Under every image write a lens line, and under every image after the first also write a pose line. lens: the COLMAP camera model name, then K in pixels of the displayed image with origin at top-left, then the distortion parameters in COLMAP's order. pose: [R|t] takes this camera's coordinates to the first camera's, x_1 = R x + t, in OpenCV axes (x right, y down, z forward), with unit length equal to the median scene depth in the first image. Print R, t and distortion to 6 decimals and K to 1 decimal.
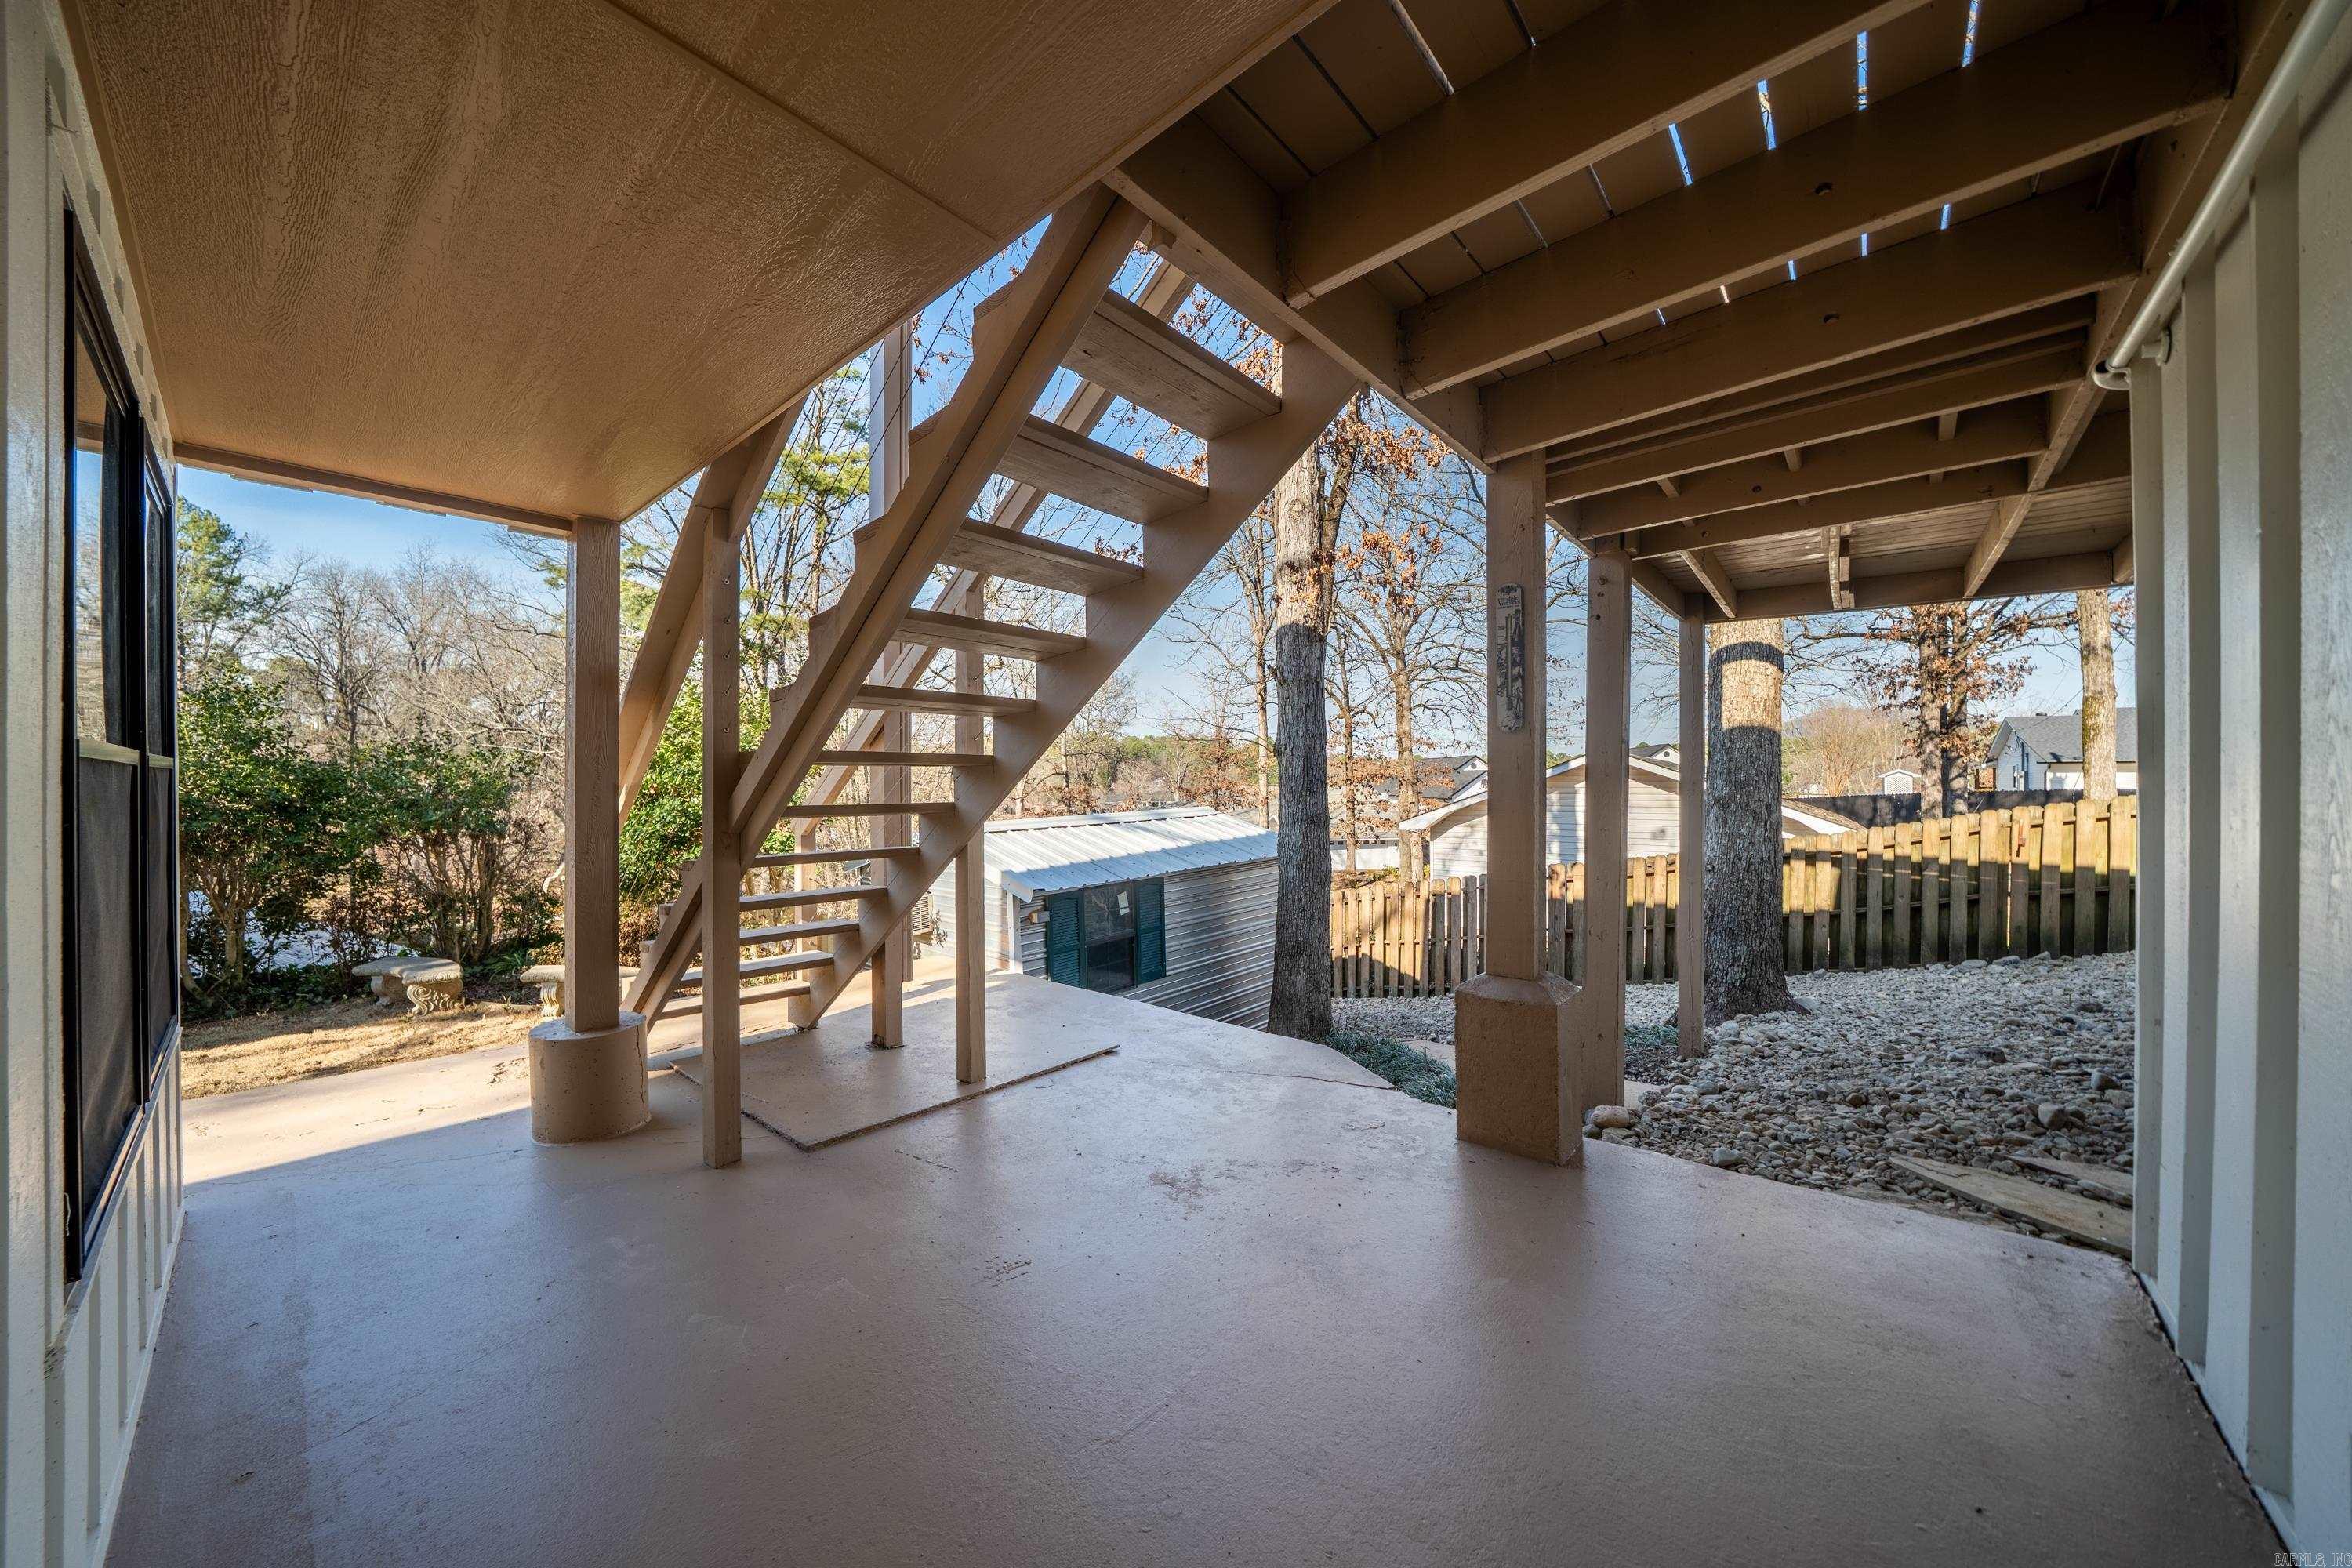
lens RADIAL K [[812.3, 0, 1166.0], [0, 812.3, 779.9], [0, 0, 1]] dist [-0.003348, -0.000167]
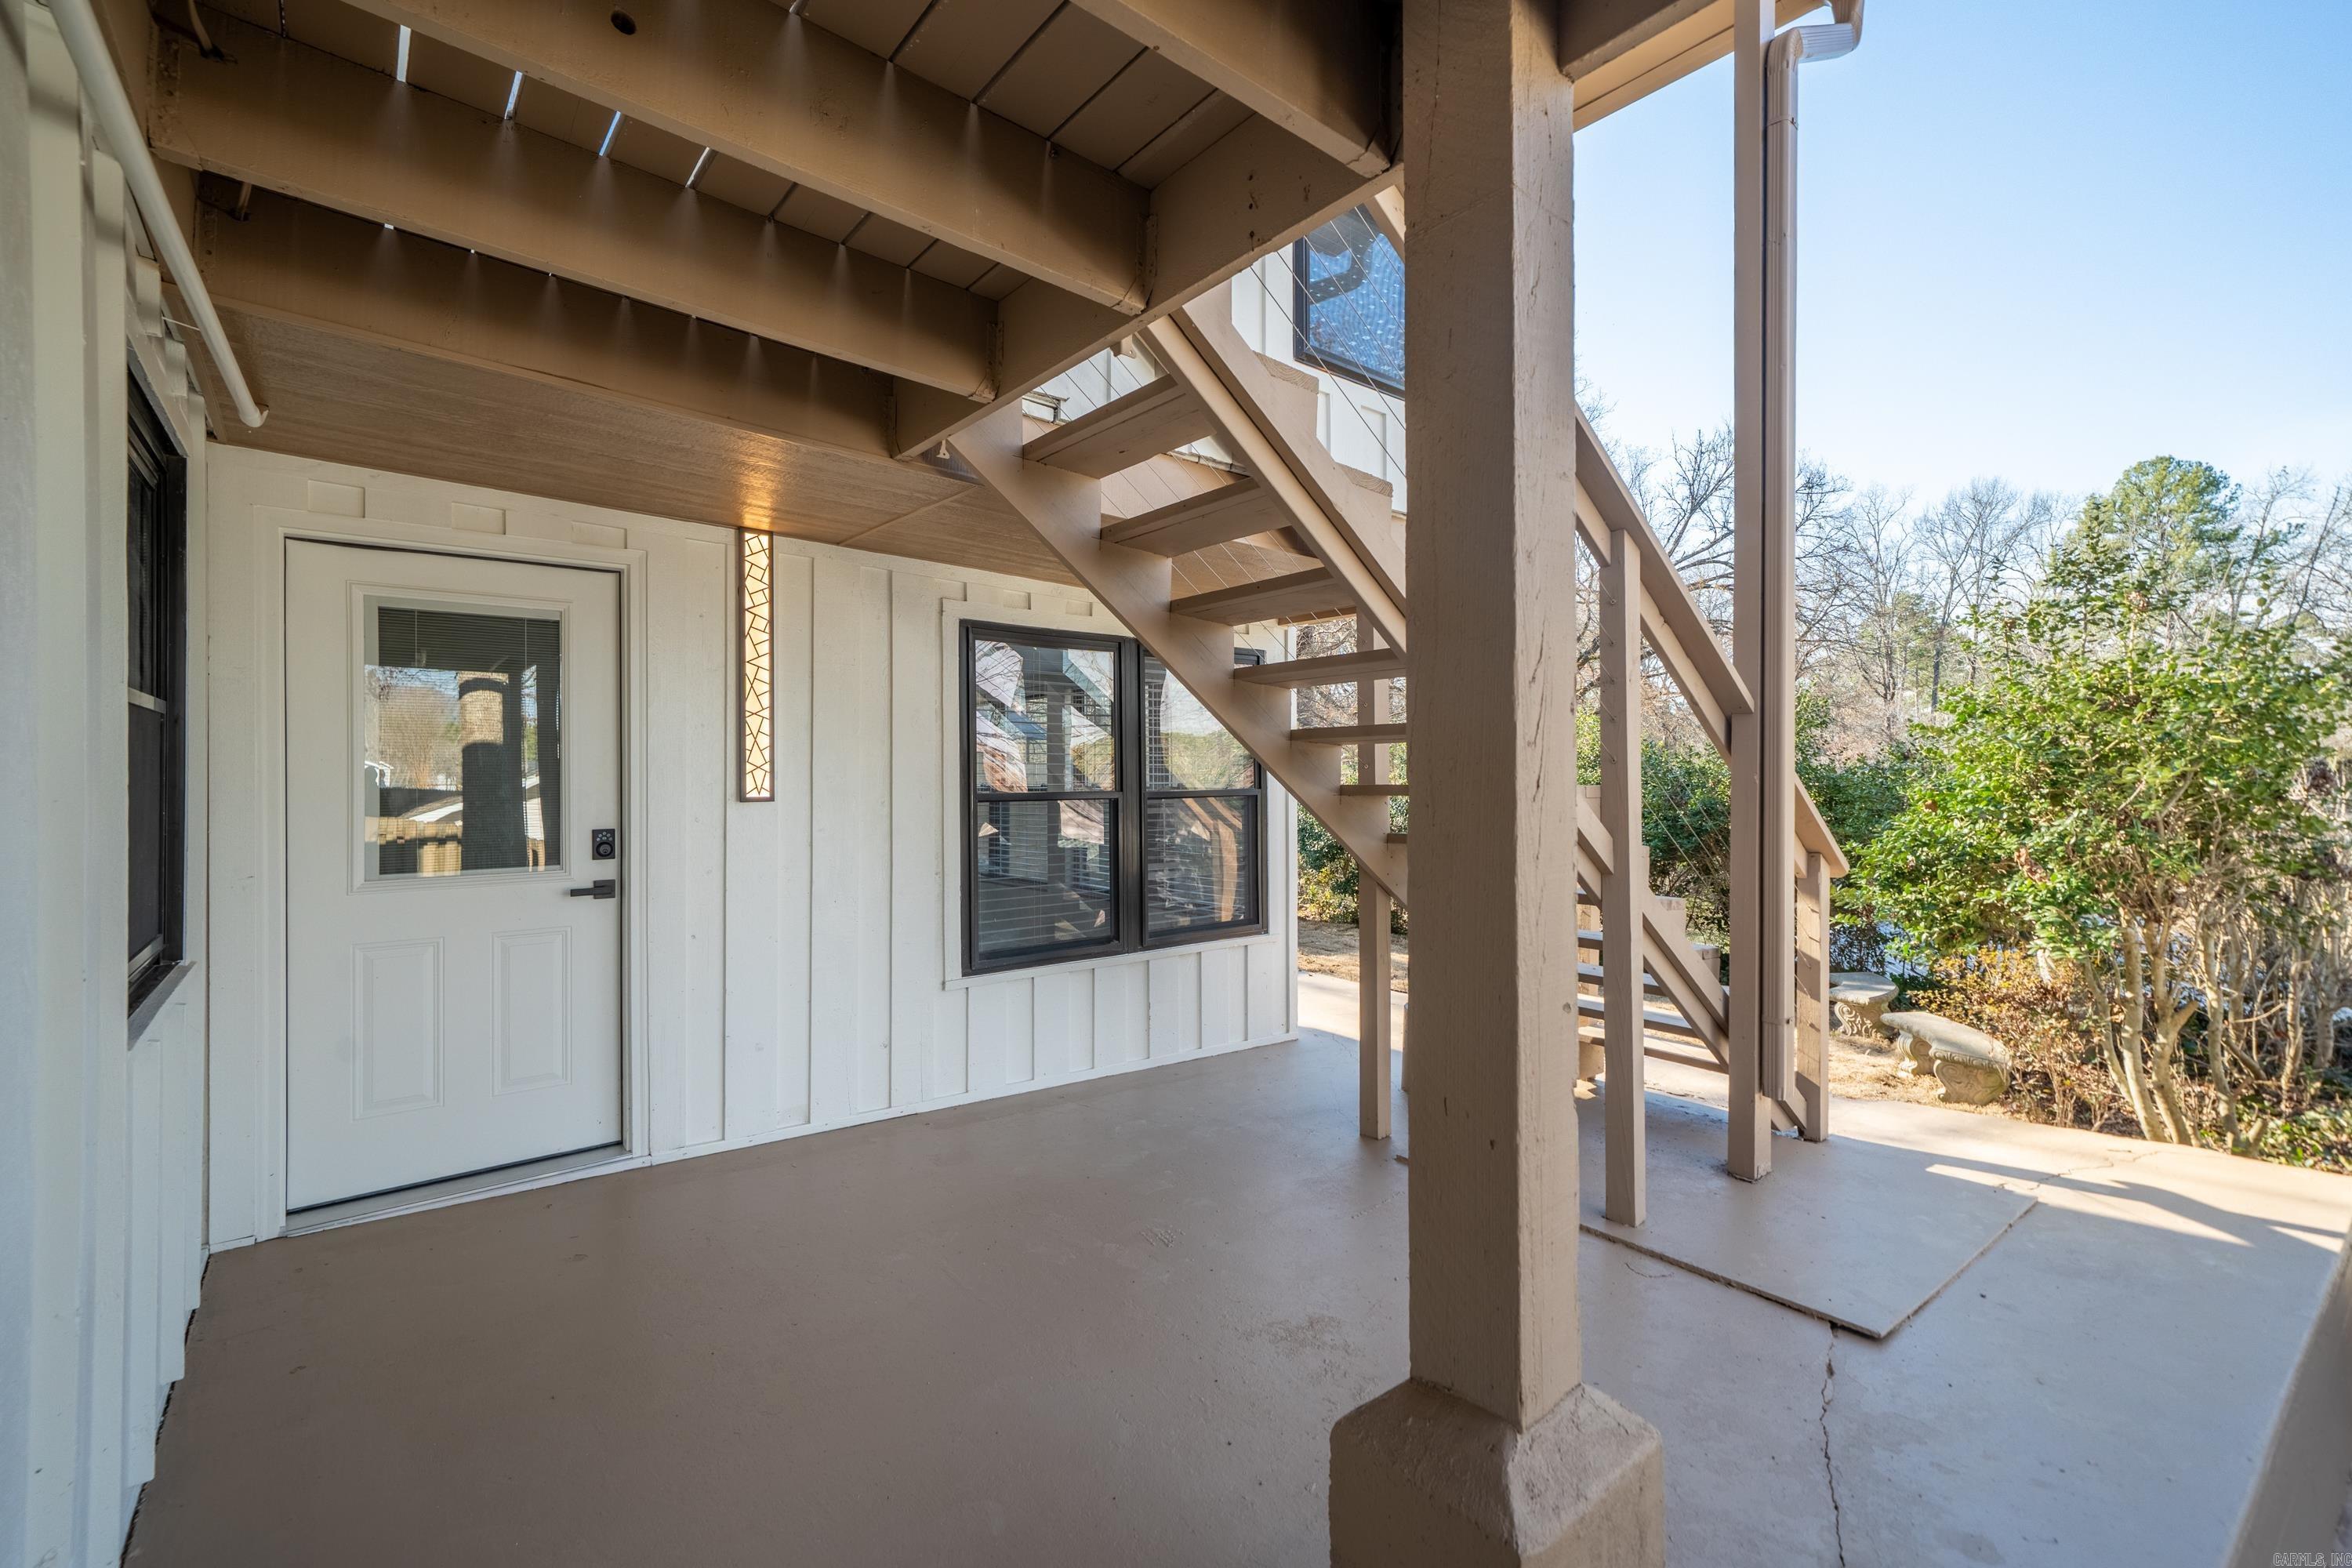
lens RADIAL K [[1043.3, 0, 1170.8], [0, 1043.3, 789.0], [0, 0, 1]] dist [0.002712, 0.000205]
pose [[-0.178153, 0.012219, -0.983927, 0.710367], [0.009093, 0.999901, 0.010770, -0.033887], [0.983961, -0.007028, -0.178247, 0.713813]]
